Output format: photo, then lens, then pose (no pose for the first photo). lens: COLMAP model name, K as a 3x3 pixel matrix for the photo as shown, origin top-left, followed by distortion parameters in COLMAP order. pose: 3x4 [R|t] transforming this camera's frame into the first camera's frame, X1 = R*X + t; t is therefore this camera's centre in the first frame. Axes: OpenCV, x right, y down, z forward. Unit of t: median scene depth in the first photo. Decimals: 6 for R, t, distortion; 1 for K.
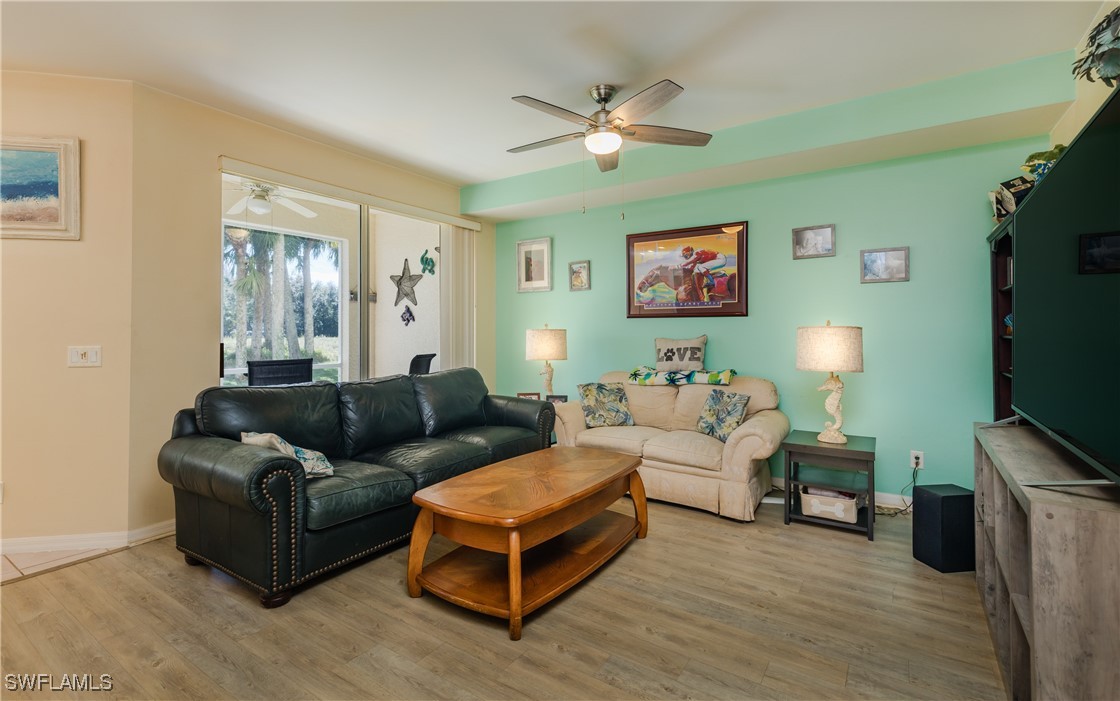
lens RADIAL K [[515.7, 0, 556.5], [0, 515.7, 331.4], [0, 0, 1]] dist [0.015640, -0.000082]
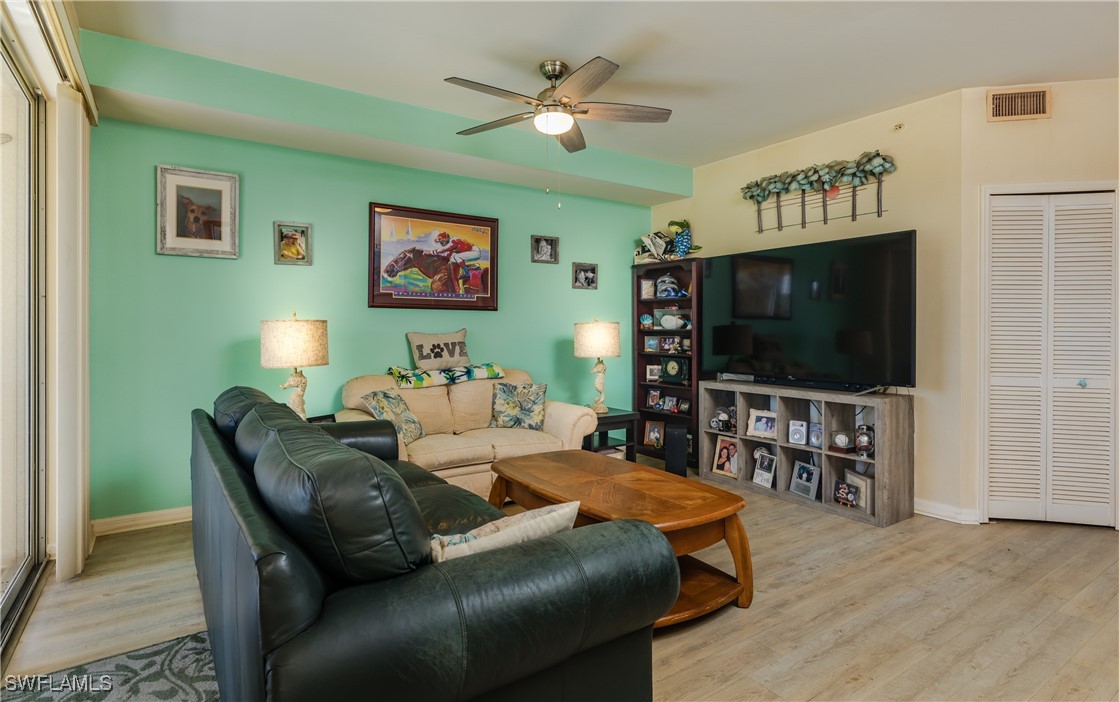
lens RADIAL K [[577.0, 0, 569.5], [0, 577.0, 330.1], [0, 0, 1]] dist [-0.002892, 0.000533]
pose [[0.342574, -0.002279, 0.939488, -0.637587], [-0.006592, 0.999967, 0.004829, 0.002910], [-0.939468, -0.007847, 0.342547, 0.443999]]
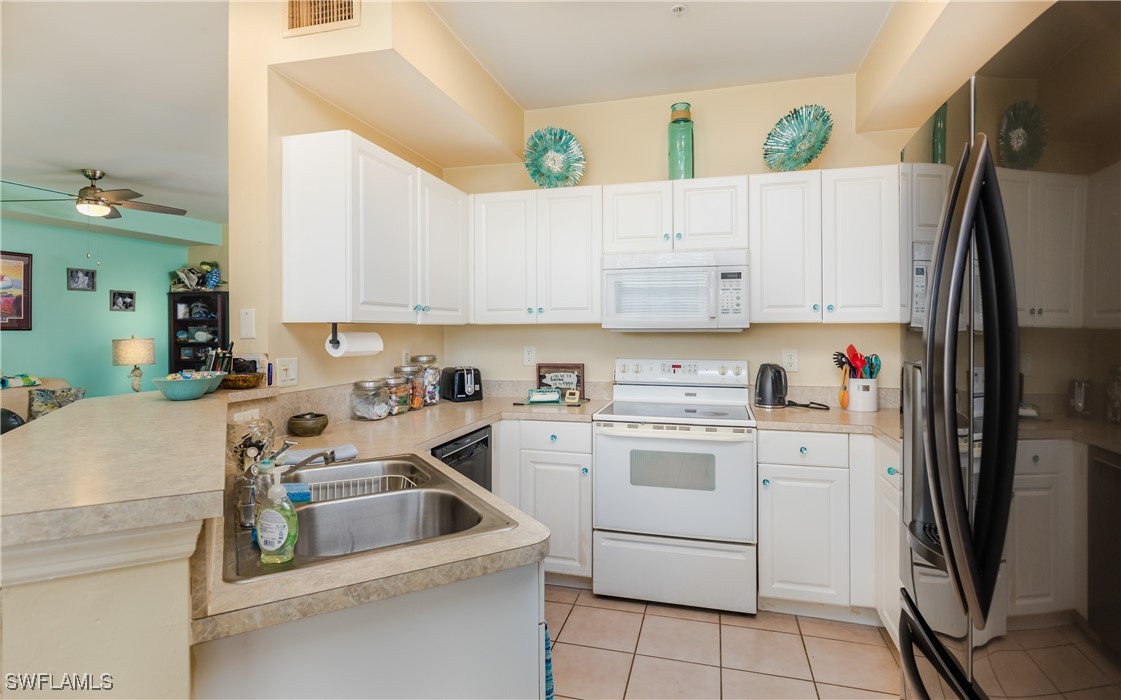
lens RADIAL K [[578.0, 0, 560.7], [0, 578.0, 325.4], [0, 0, 1]] dist [-0.002892, 0.000533]
pose [[-0.312285, 0.007165, 0.949962, -1.290492], [0.002568, 0.999974, -0.006697, -0.027073], [-0.949985, 0.000348, -0.312295, 0.208778]]
